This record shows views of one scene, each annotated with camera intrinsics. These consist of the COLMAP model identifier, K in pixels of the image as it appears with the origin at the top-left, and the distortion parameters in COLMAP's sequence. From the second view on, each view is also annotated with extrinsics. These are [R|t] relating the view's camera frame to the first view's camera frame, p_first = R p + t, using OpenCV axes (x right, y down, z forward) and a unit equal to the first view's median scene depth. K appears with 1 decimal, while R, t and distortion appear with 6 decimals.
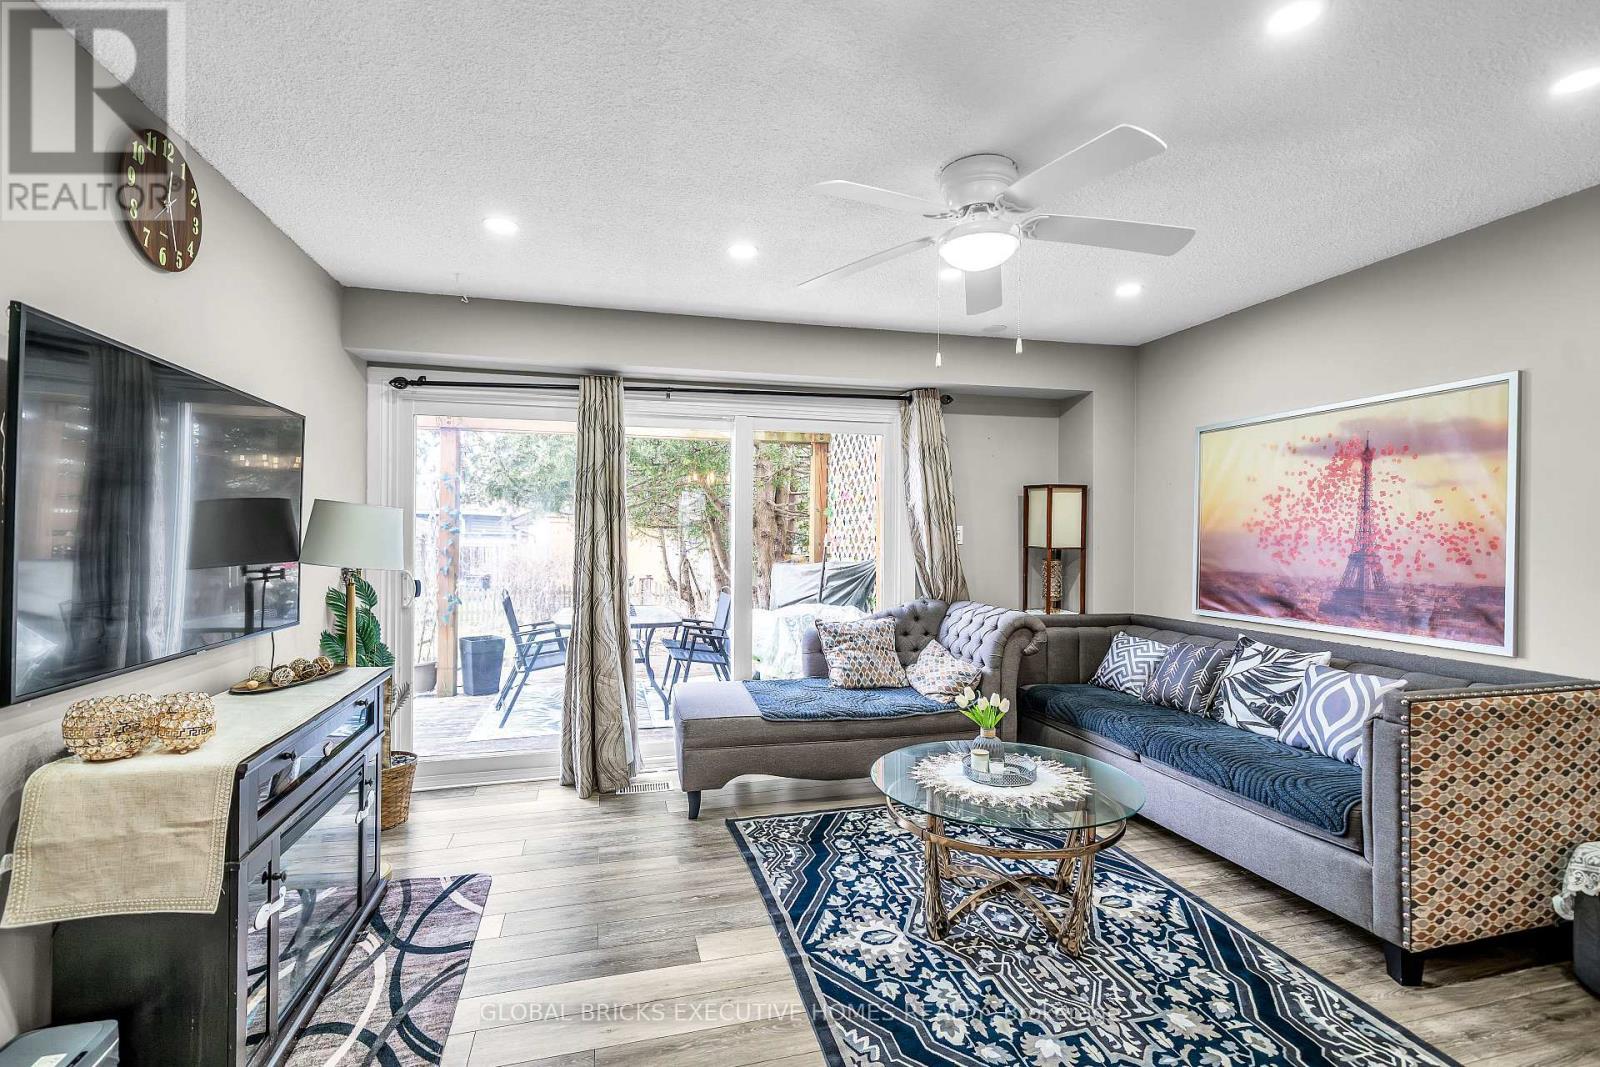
lens RADIAL K [[737.9, 0, 793.3], [0, 737.9, 530.5], [0, 0, 1]] dist [0.000290, 0.000556]
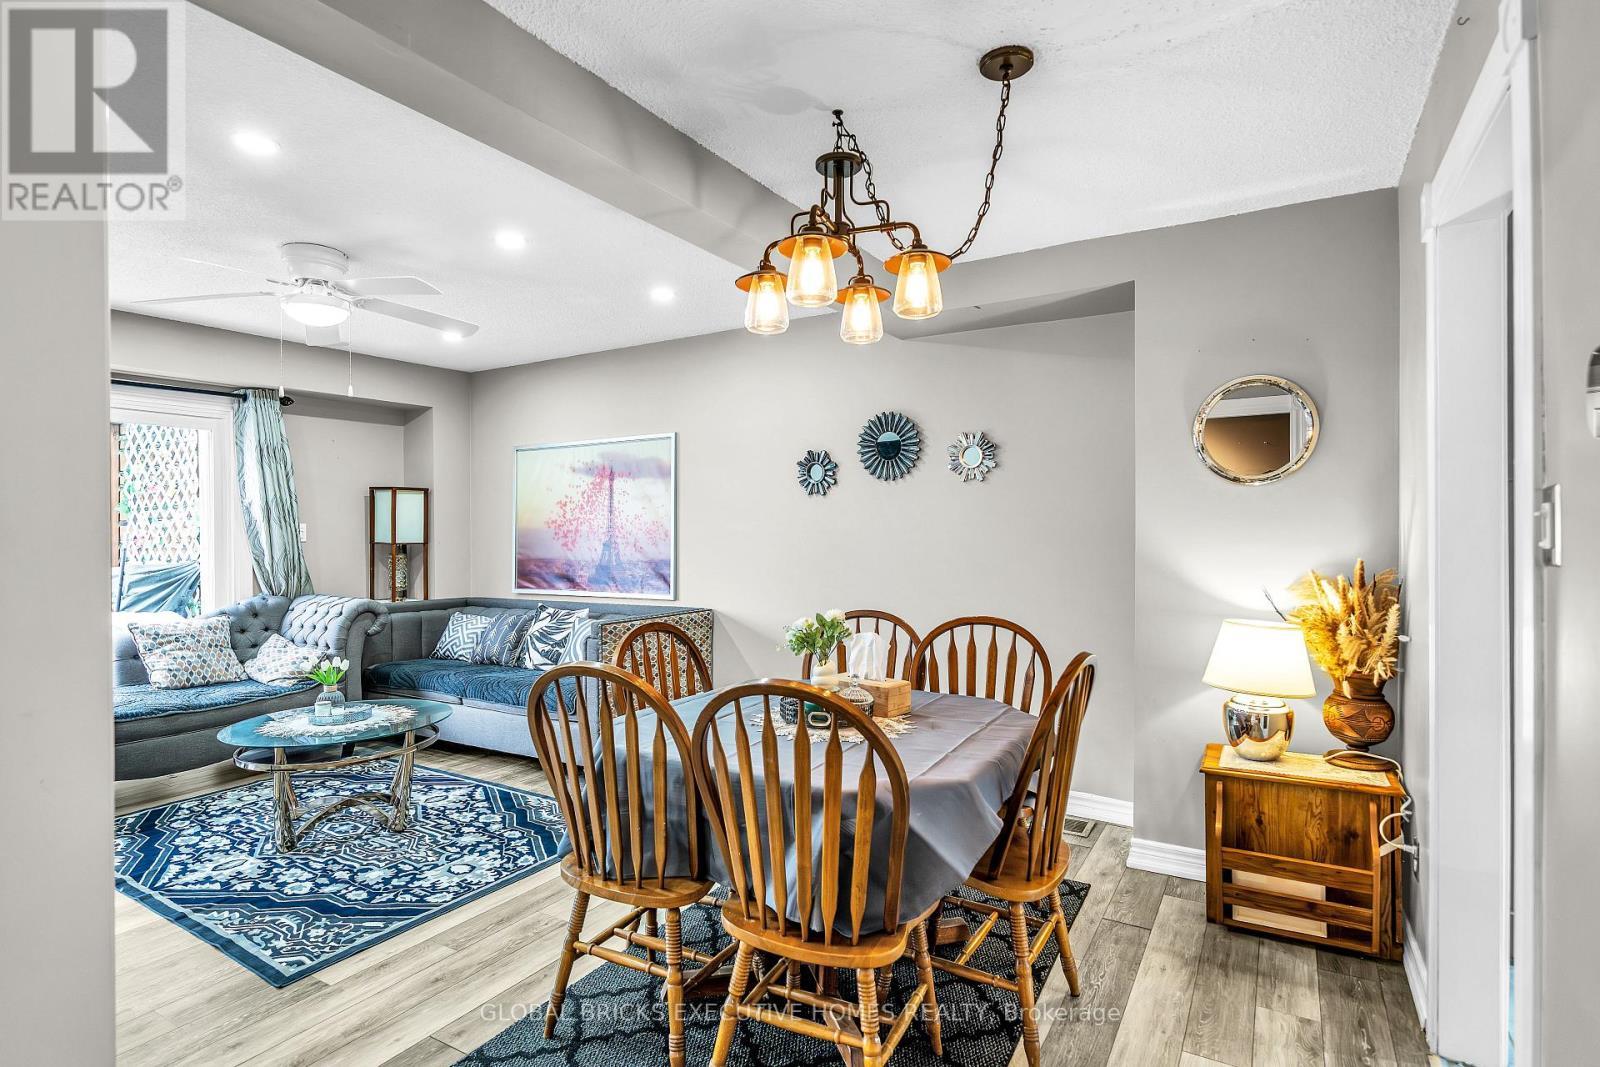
lens RADIAL K [[783.8, 0, 776.4], [0, 783.8, 538.3], [0, 0, 1]] dist [0.000926, 0.000651]
pose [[0.721384, -0.012174, 0.692429, -0.088905], [0.004857, 0.999910, 0.012519, 0.005864], [-0.692519, -0.005668, 0.721378, -0.396592]]
